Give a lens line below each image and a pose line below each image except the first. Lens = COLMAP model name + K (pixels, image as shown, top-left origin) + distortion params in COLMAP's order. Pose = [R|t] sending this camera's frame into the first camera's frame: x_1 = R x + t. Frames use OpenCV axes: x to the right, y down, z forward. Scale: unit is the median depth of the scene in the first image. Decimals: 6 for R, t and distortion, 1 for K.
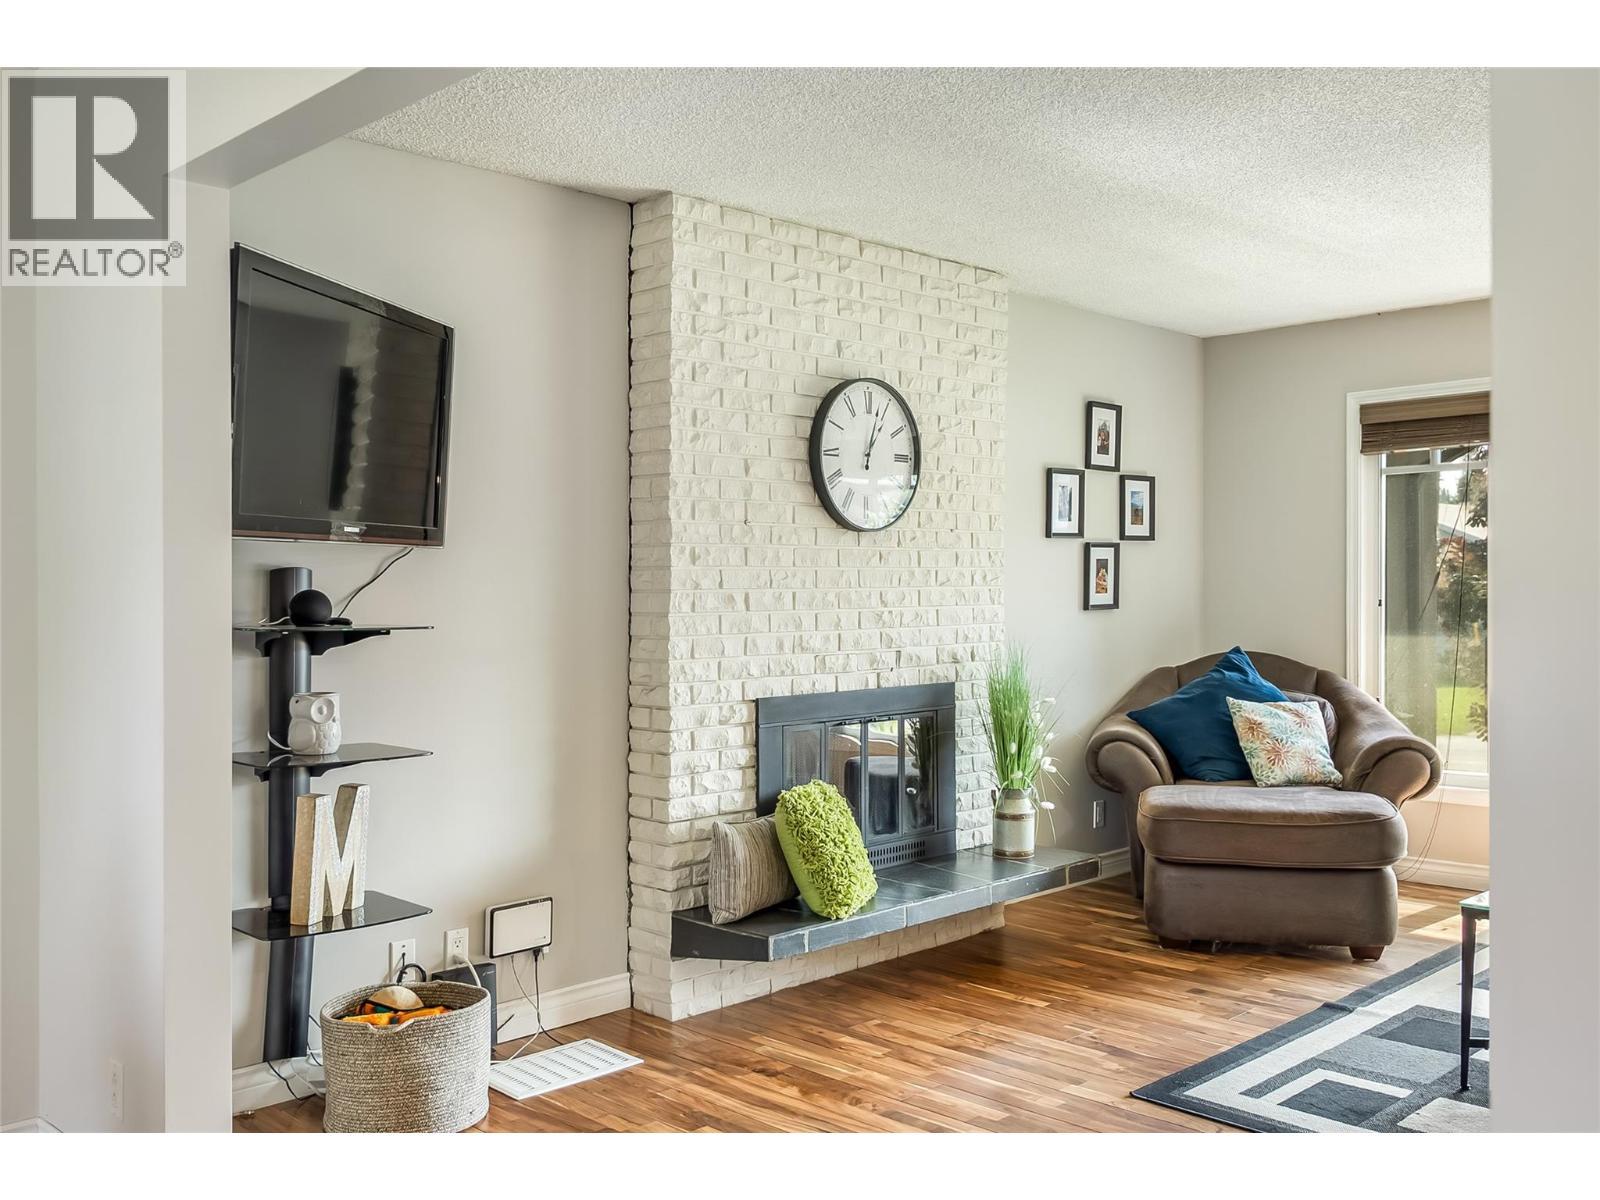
lens RADIAL K [[1419.4, 0, 808.2], [0, 1419.4, 627.4], [0, 0, 1]] dist [0.007971, -0.003155]
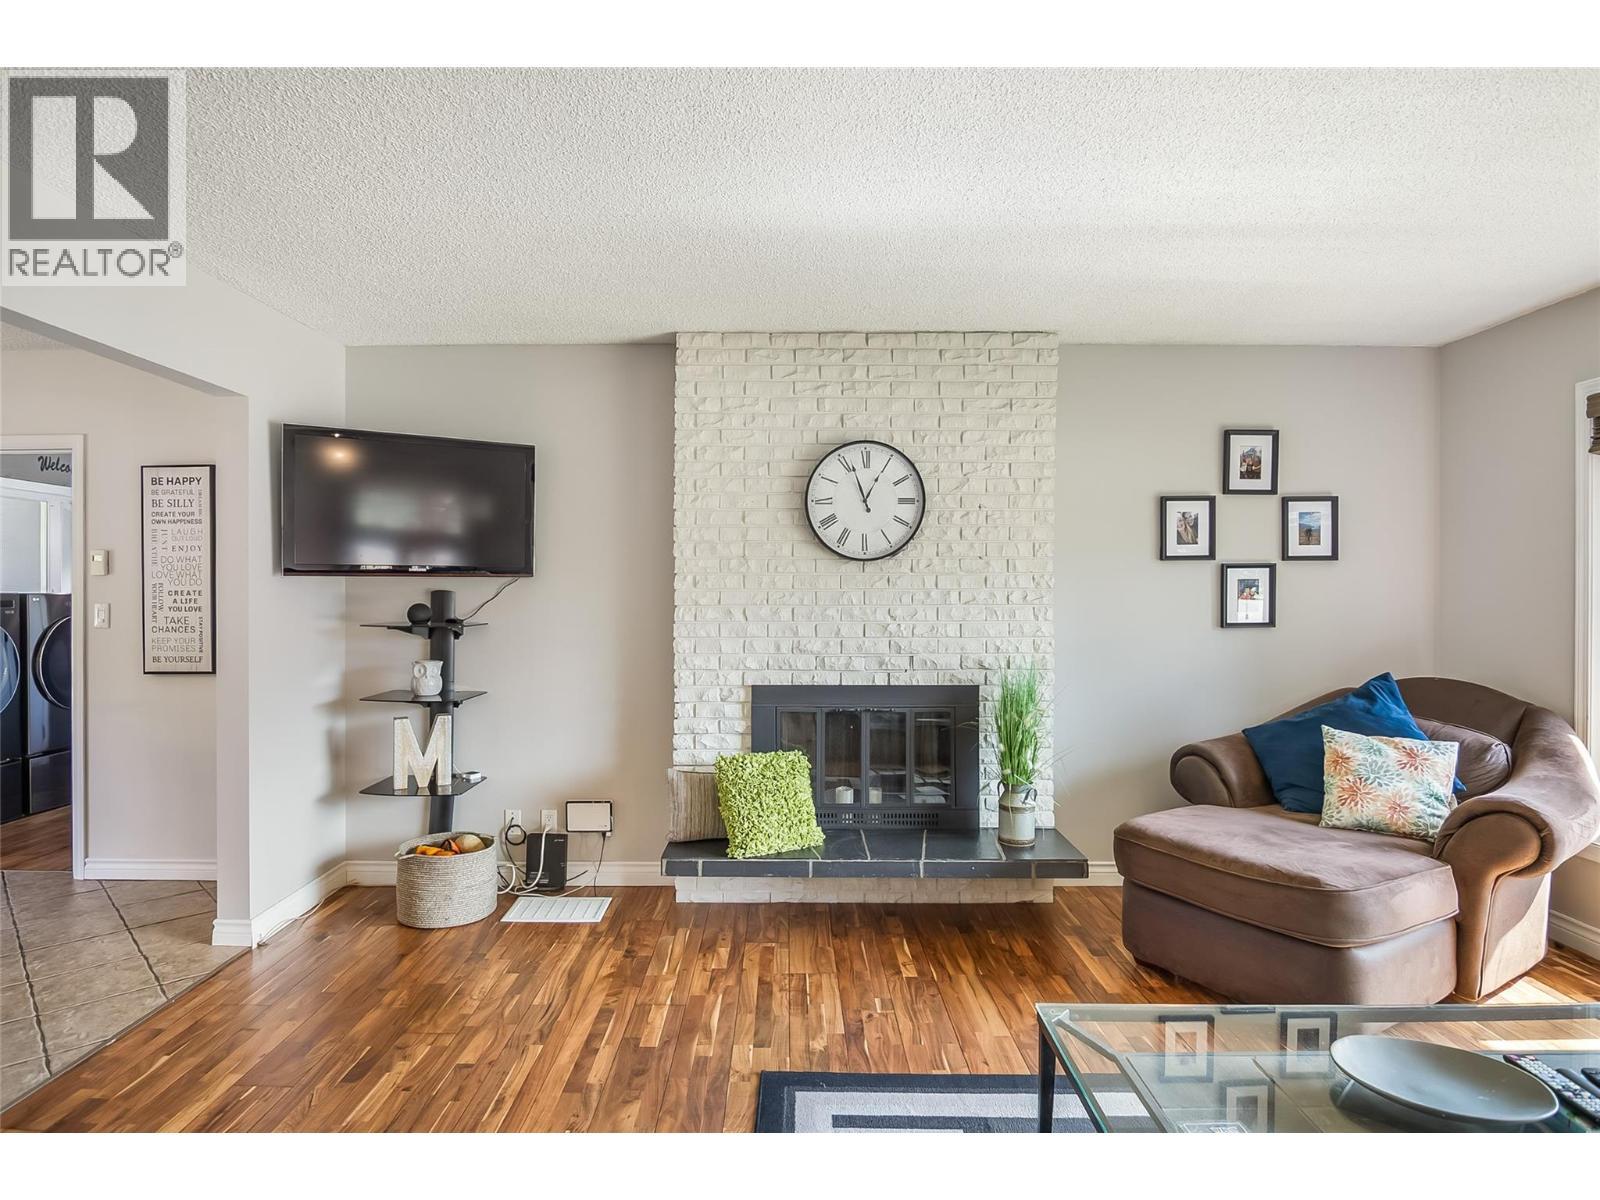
lens RADIAL K [[853.2, 0, 786.1], [0, 853.2, 606.8], [0, 0, 1]] dist [-0.002846, -0.013596]
pose [[0.703396, 0.019004, -0.710545, 0.562595], [-0.026463, 0.999650, 0.000539, -0.026467], [0.710306, 0.018424, 0.703652, 0.434643]]
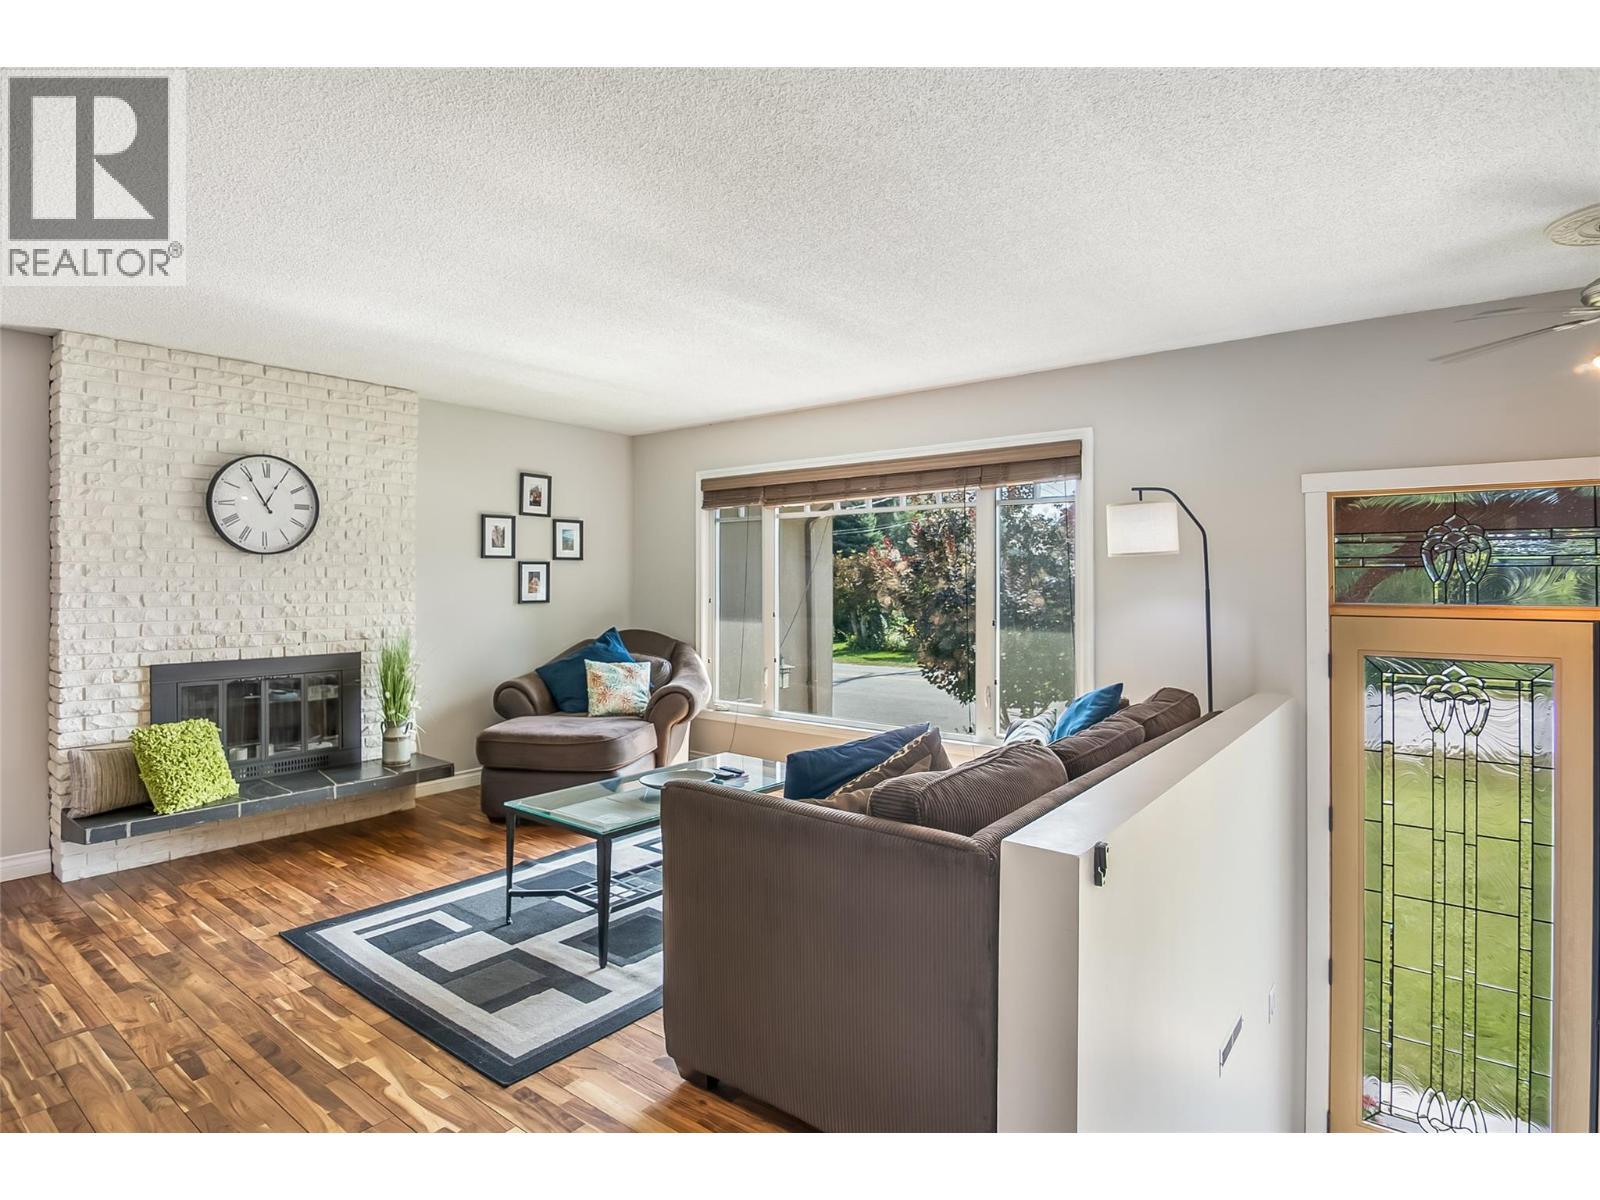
lens RADIAL K [[840.3, 0, 792.4], [0, 840.3, 585.8], [0, 0, 1]] dist [-0.002297, -0.014651]
pose [[0.994091, 0.009779, 0.108113, 0.535370], [-0.007605, 0.999761, -0.020499, -0.020712], [-0.108288, 0.019555, 0.993927, 0.044116]]
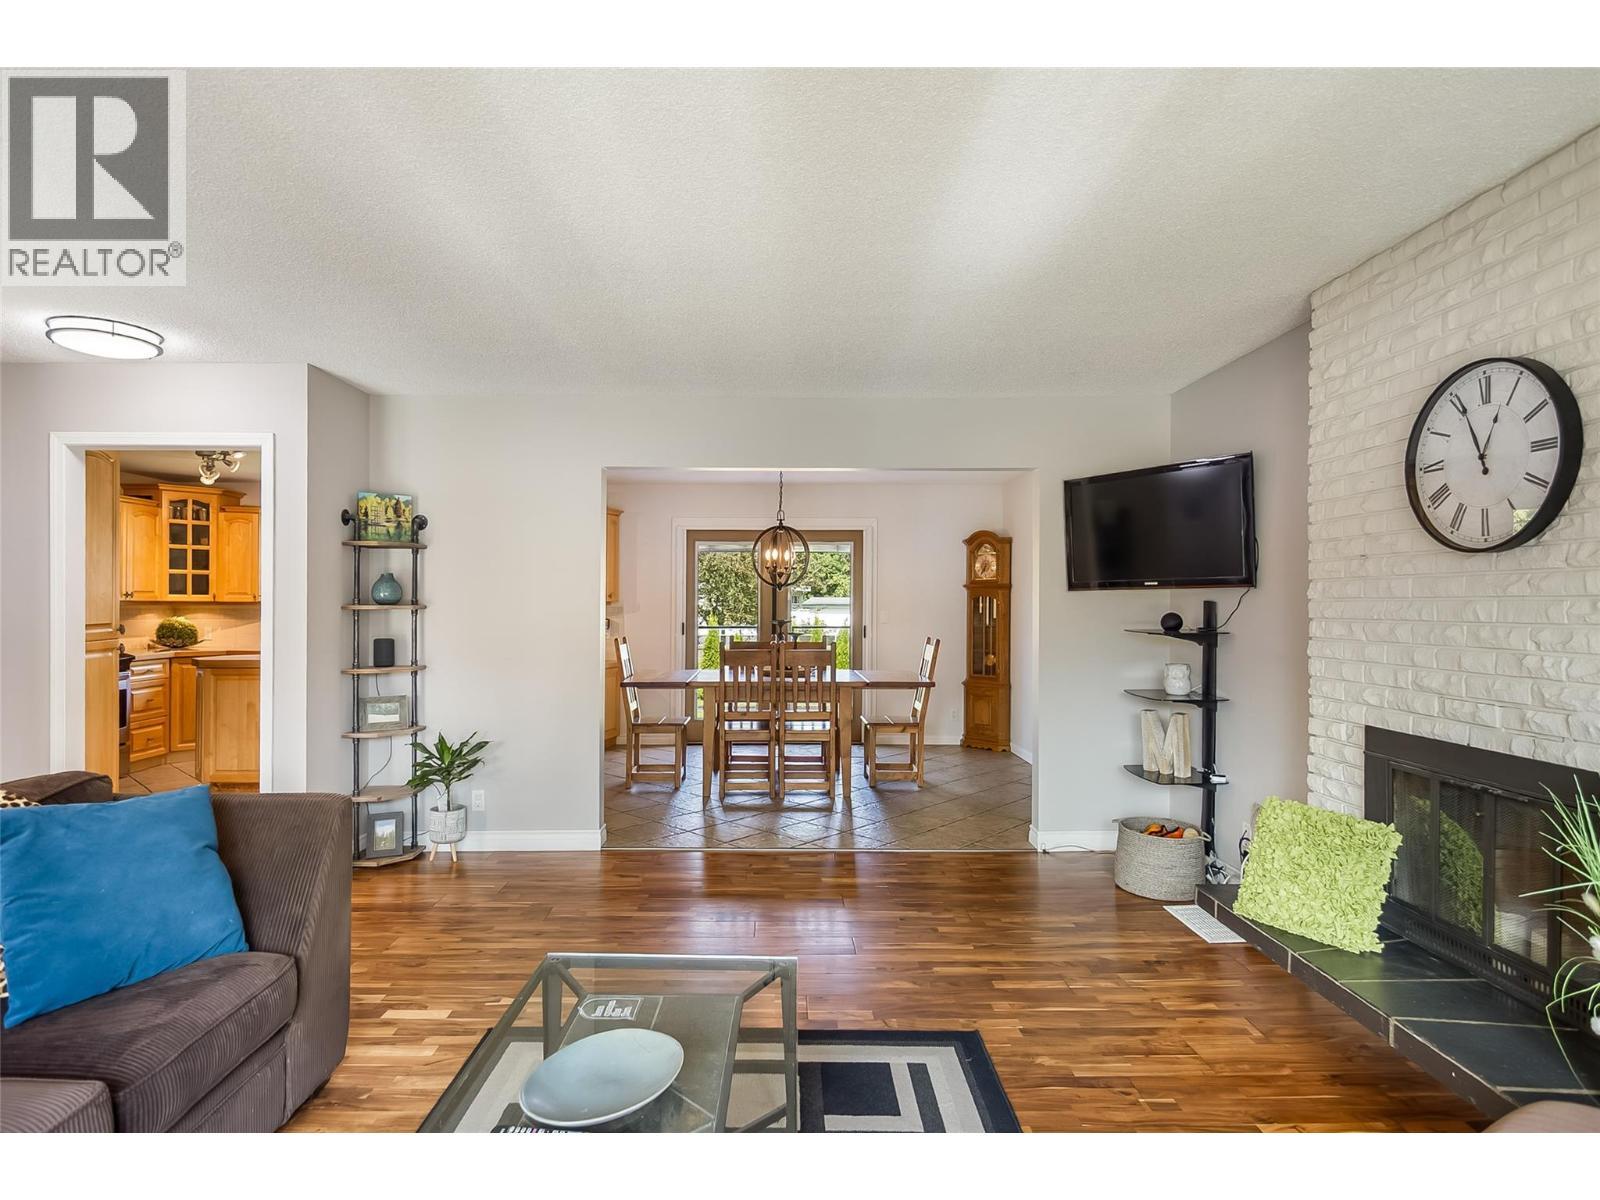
lens RADIAL K [[853.2, 0, 786.1], [0, 853.2, 606.8], [0, 0, 1]] dist [-0.002846, -0.013596]
pose [[-0.696750, 0.001089, -0.717313, 0.693128], [-0.025292, 0.999340, 0.026084, -0.040895], [0.716868, 0.036316, -0.696263, 1.105006]]
